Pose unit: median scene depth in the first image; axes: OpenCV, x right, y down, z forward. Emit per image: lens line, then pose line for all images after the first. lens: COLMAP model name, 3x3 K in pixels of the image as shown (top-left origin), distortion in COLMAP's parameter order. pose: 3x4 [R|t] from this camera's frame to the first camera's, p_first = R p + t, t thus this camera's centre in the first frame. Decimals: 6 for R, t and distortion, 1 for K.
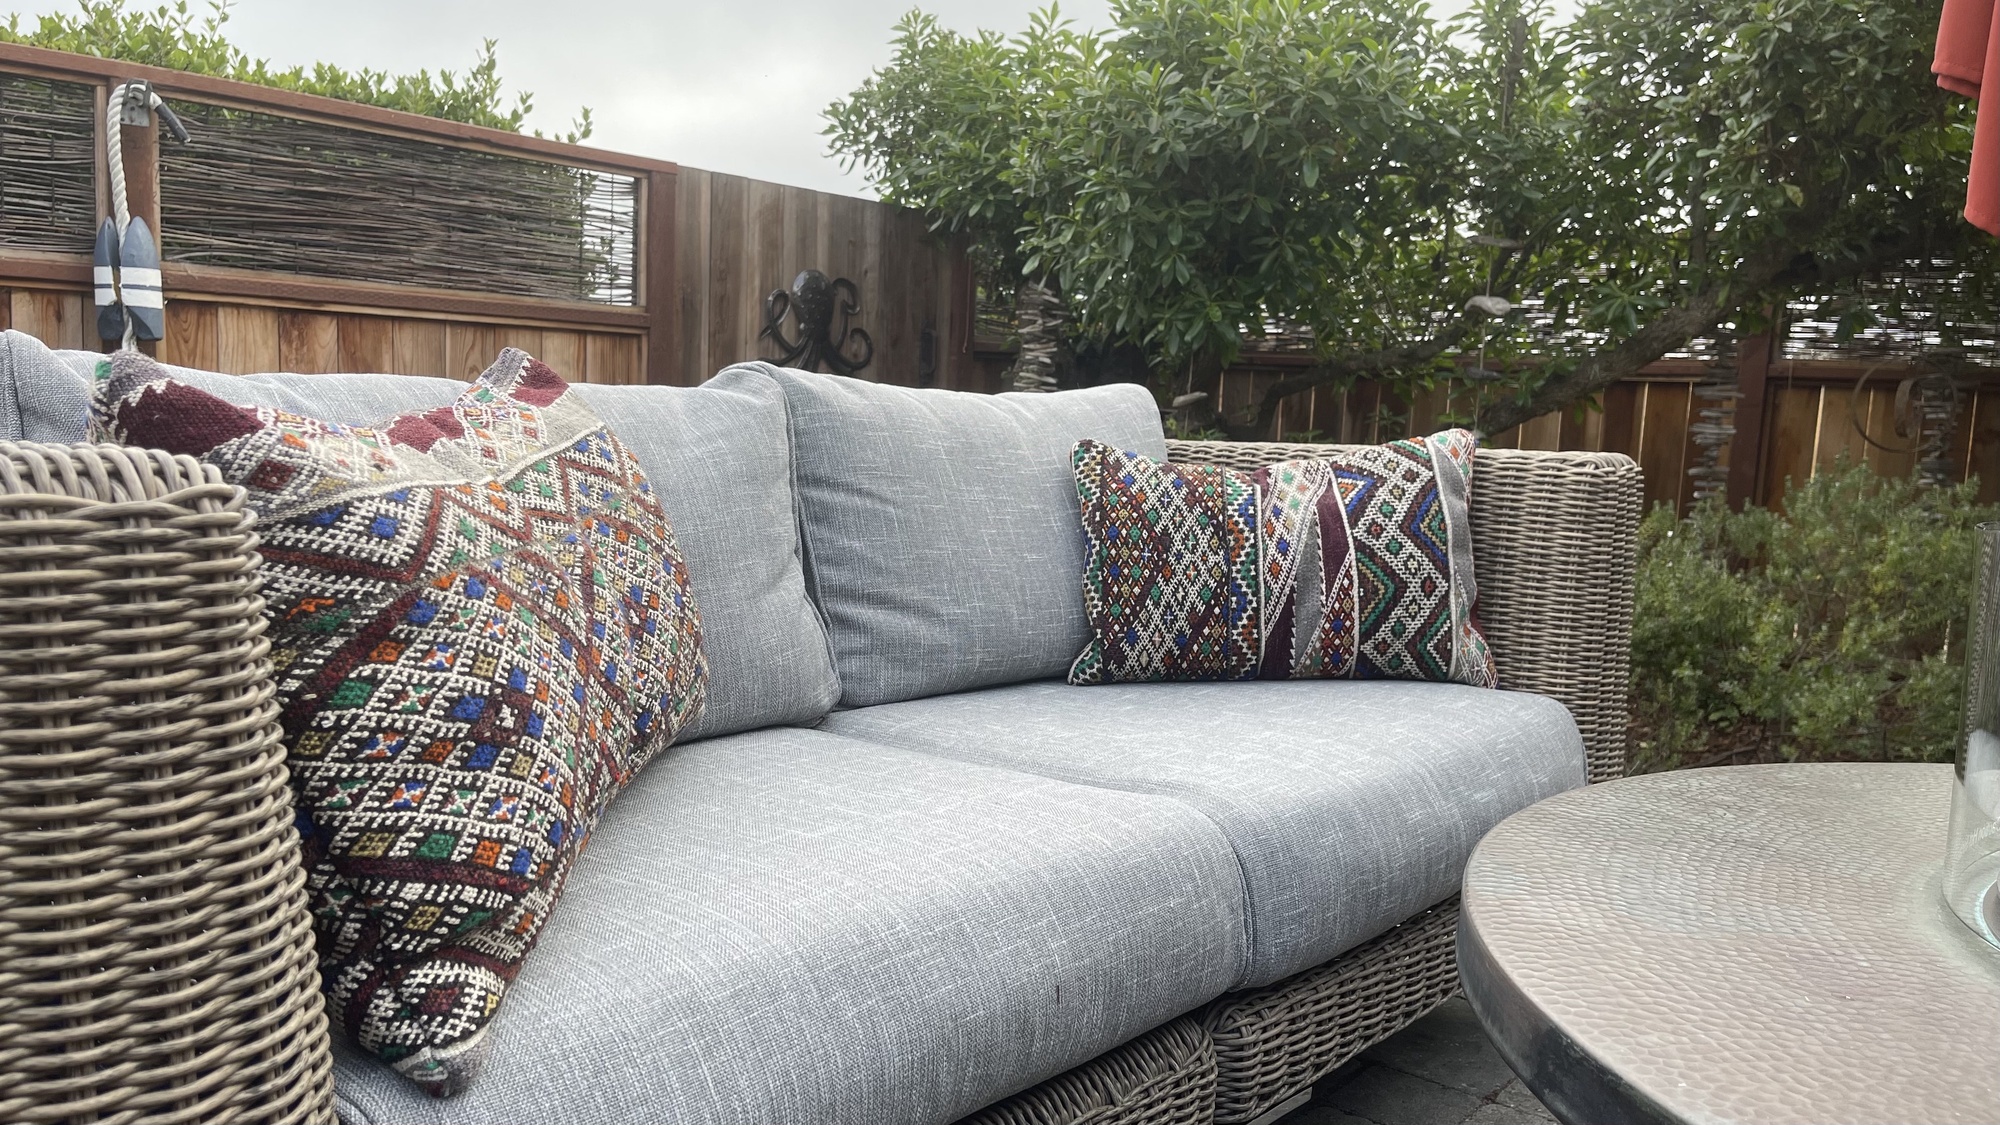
lens RADIAL K [[1492.9, 0, 1000.0], [0, 1492.9, 562.5], [0, 0, 1]] dist [0.042061, -0.059244]
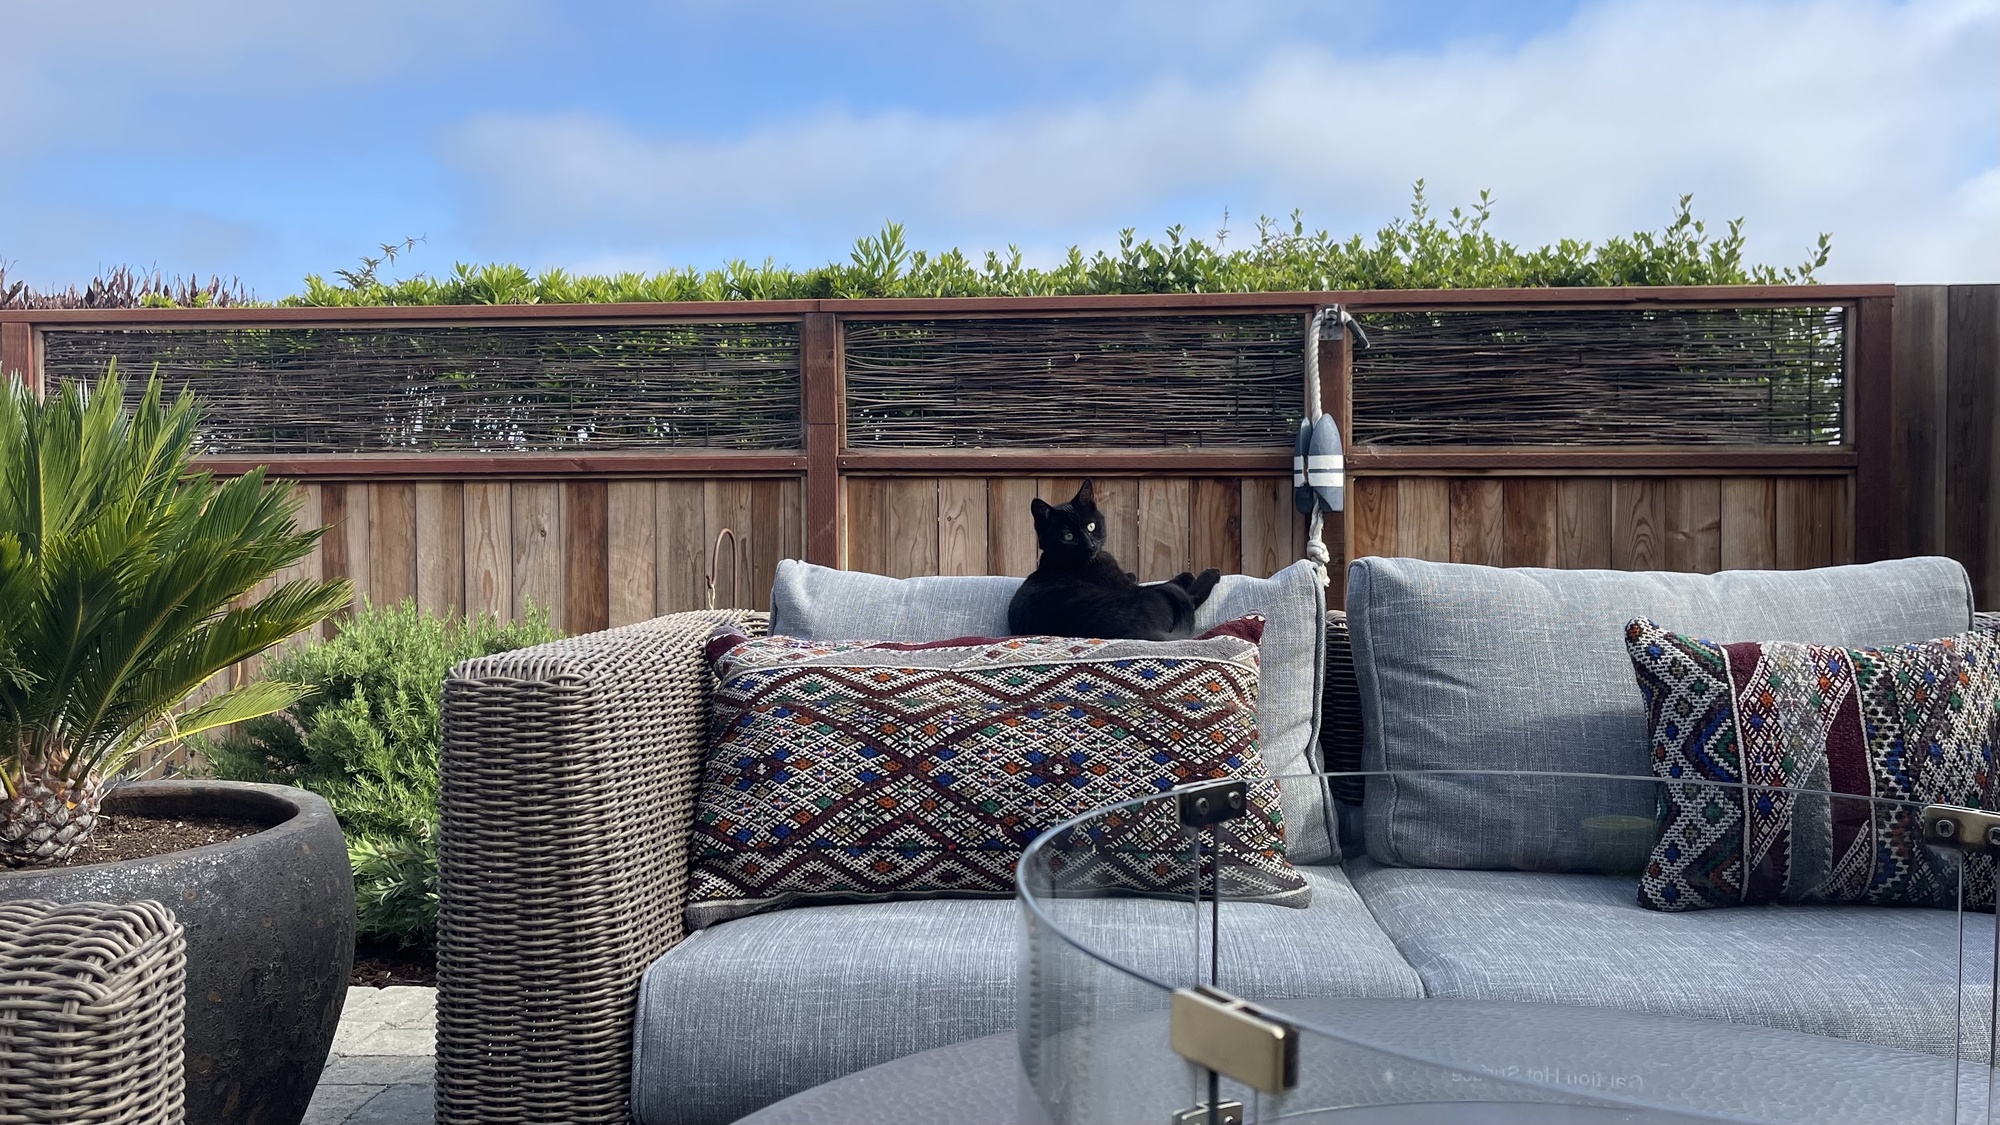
lens RADIAL K [[1613.9, 0, 997.3], [0, 1613.9, 485.6], [0, 0, 1]] dist [0.051275, 0.000279]
pose [[0.605436, -0.046325, -0.794545, 0.313005], [-0.057300, 0.993177, -0.101568, -0.020510], [0.793829, 0.107021, 0.598651, -0.003958]]
